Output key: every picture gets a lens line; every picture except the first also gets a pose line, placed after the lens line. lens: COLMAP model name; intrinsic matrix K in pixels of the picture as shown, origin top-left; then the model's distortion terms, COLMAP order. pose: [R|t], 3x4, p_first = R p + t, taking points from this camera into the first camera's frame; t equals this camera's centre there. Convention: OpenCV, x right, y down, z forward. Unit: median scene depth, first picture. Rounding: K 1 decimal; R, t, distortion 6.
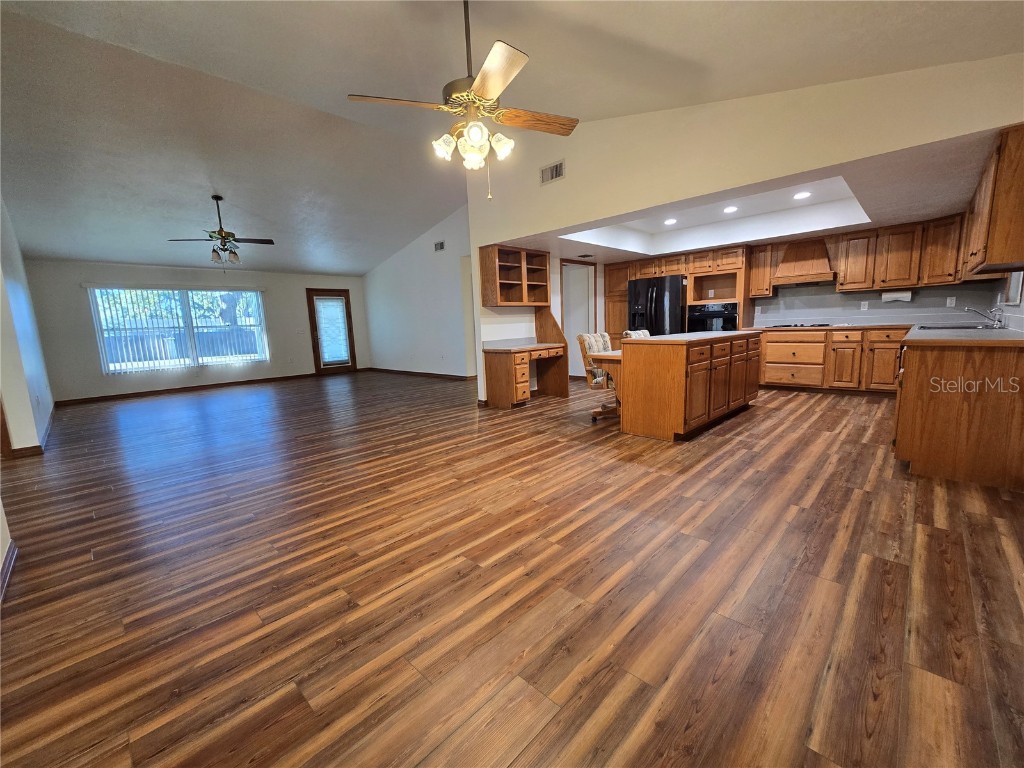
lens RADIAL K [[418.0, 0, 516.4], [0, 418.0, 392.5], [0, 0, 1]] dist [0.002155, 0.000166]
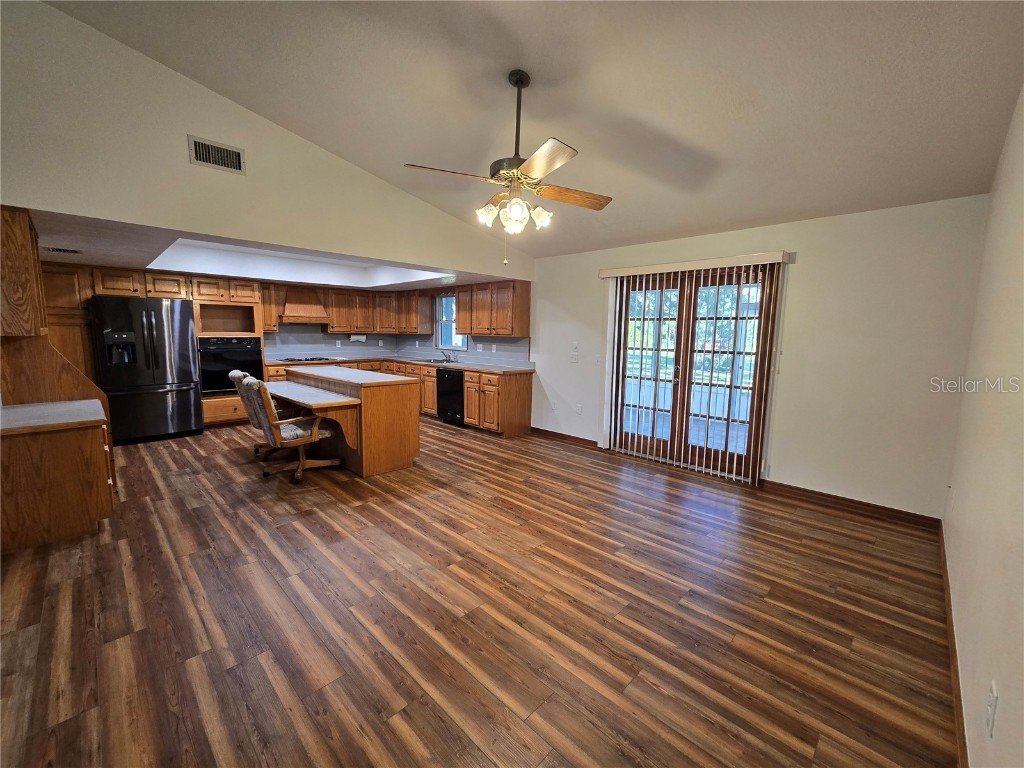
lens RADIAL K [[418.0, 0, 518.8], [0, 418.0, 390.6], [0, 0, 1]] dist [0.002155, 0.000166]
pose [[0.009284, -0.099512, 0.994993, -0.854693], [0.149542, 0.983984, 0.097016, -0.177323], [-0.988712, 0.147892, 0.024017, 0.726337]]
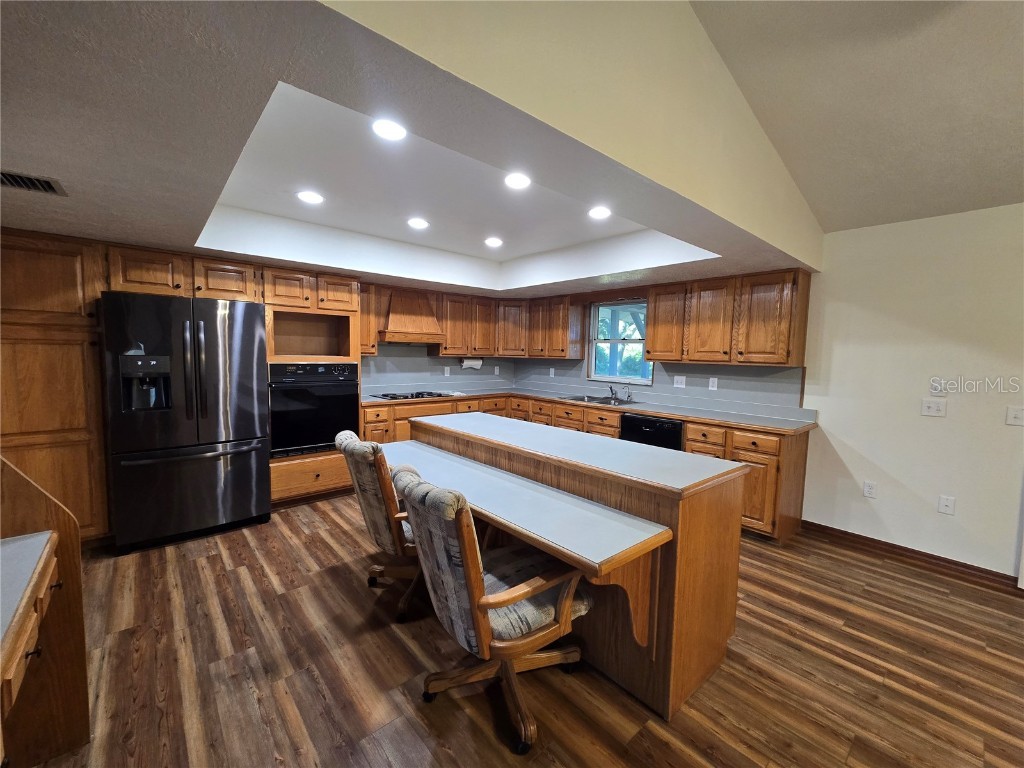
lens RADIAL K [[418.0, 0, 518.6], [0, 418.0, 392.2], [0, 0, 1]] dist [0.002155, 0.000166]
pose [[0.082549, -0.052694, 0.995193, -0.170980], [0.139844, 0.989333, 0.040784, -0.301780], [-0.986727, 0.135805, 0.089037, 1.304778]]
